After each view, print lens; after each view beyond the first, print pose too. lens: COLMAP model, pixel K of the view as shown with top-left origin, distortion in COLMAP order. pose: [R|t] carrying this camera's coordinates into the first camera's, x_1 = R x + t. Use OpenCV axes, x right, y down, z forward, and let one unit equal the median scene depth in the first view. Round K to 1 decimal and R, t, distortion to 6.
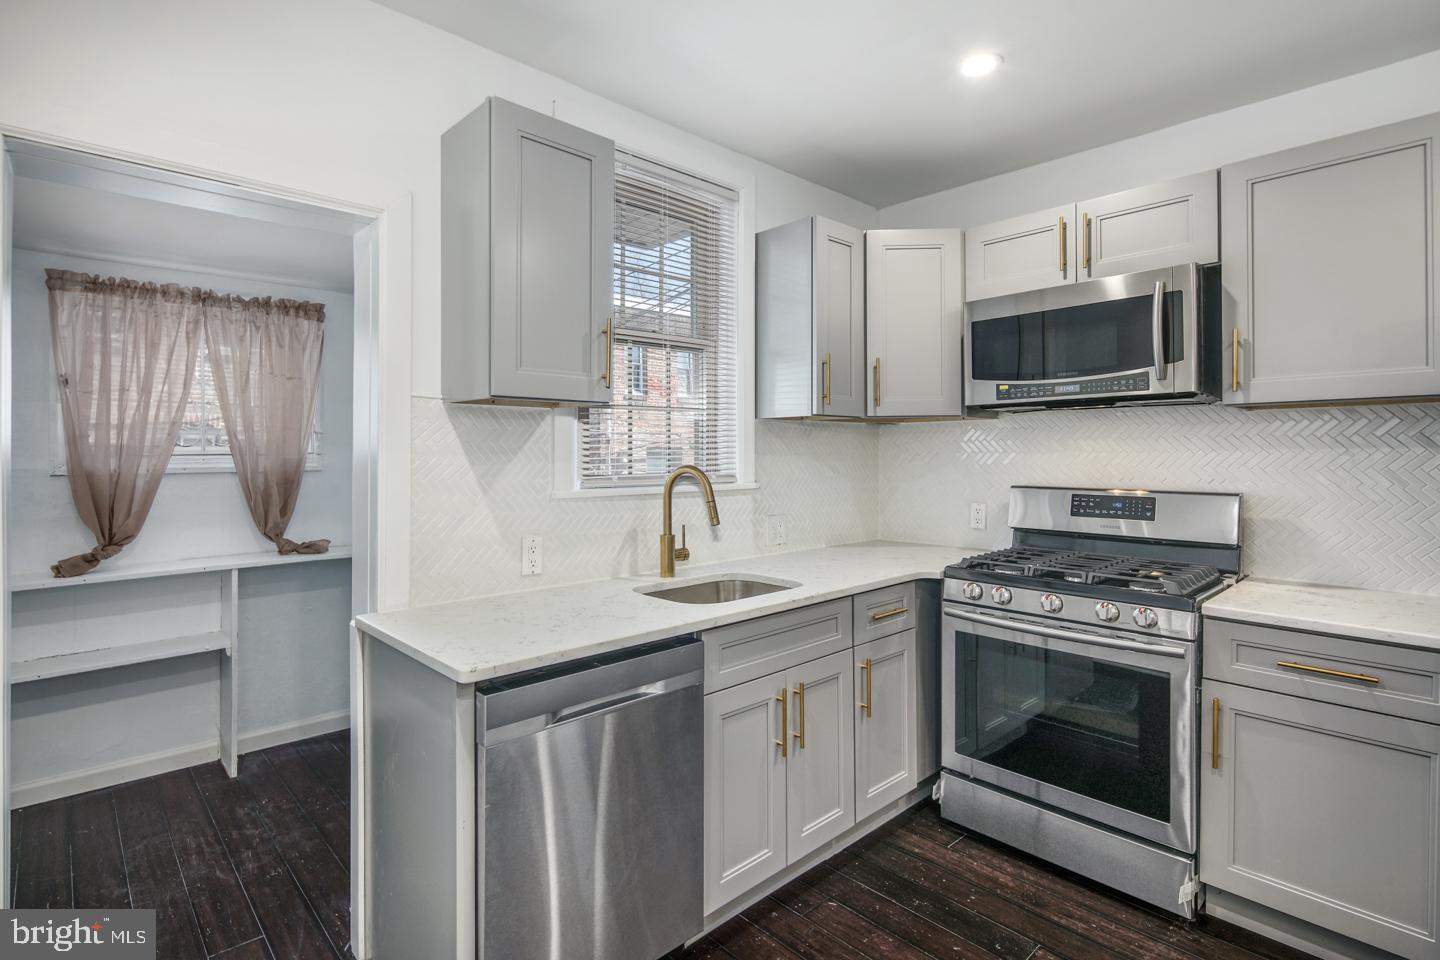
lens RADIAL K [[698.4, 0, 733.5], [0, 698.4, 452.6], [0, 0, 1]] dist [0.004834, -0.003397]
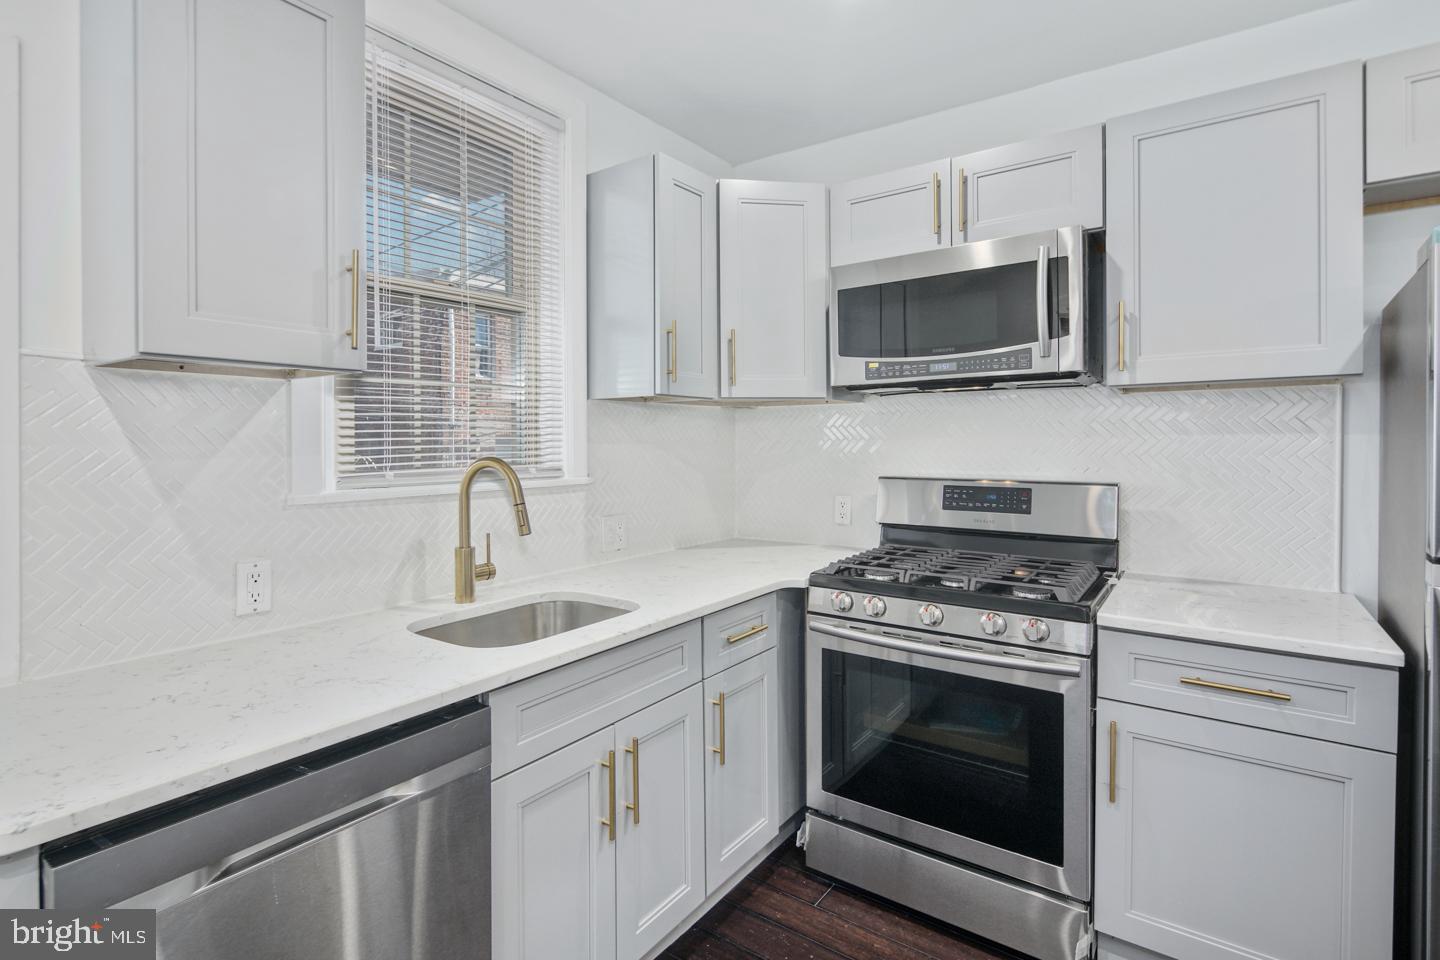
lens RADIAL K [[698.4, 0, 728.3], [0, 698.4, 448.0], [0, 0, 1]] dist [0.004834, -0.003397]
pose [[0.981605, -0.004595, 0.190867, 0.046083], [0.002511, 0.999935, 0.011160, 0.000275], [-0.190906, -0.010475, 0.981552, 0.199539]]
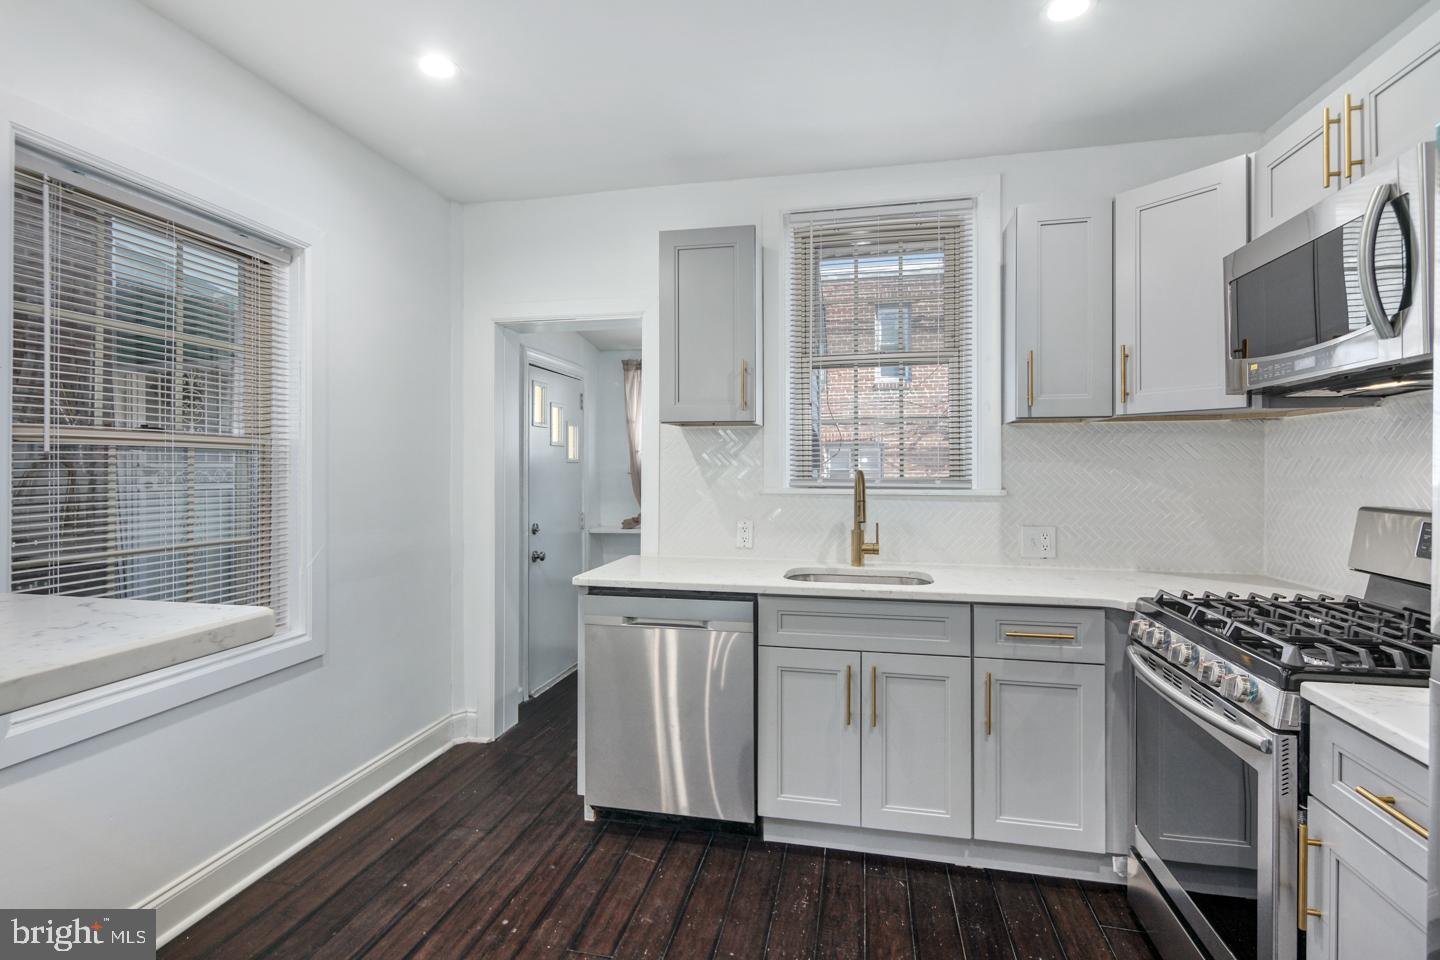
lens RADIAL K [[698.4, 0, 711.7], [0, 698.4, 465.0], [0, 0, 1]] dist [0.004834, -0.003397]
pose [[0.586732, 0.002542, -0.809777, 0.735921], [0.000574, 0.999994, 0.003555, 0.006206], [0.809781, -0.002551, 0.586727, 0.131124]]
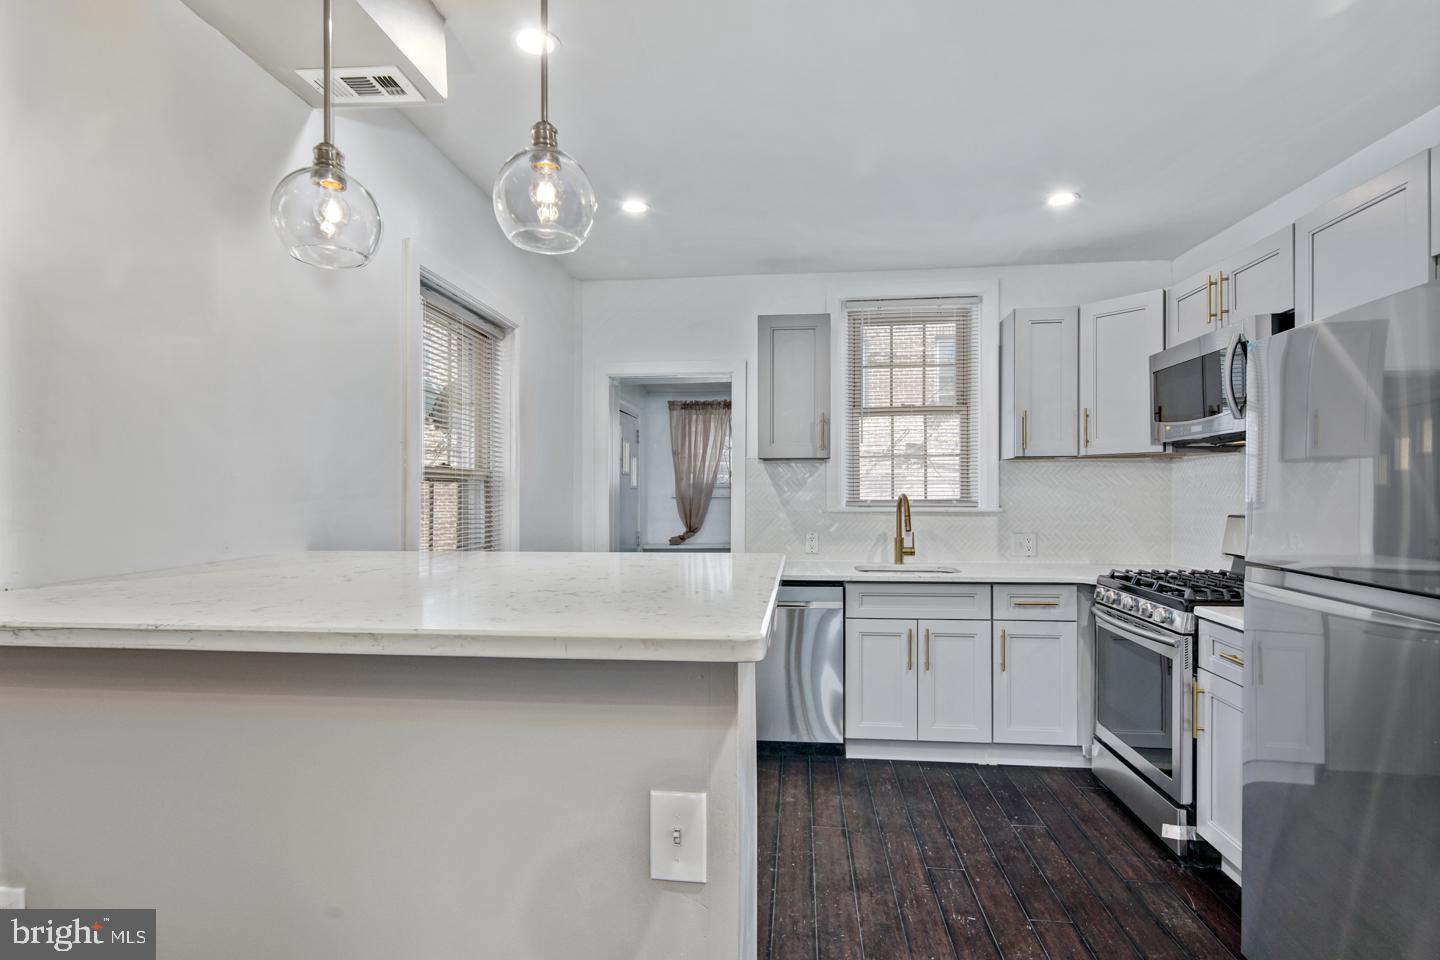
lens RADIAL K [[698.4, 0, 747.4], [0, 698.4, 496.1], [0, 0, 1]] dist [0.004834, -0.003397]
pose [[0.687004, 0.005875, -0.726630, 0.855790], [0.003130, 0.999934, 0.011044, 0.005445], [0.726647, -0.009861, 0.686940, -0.346358]]
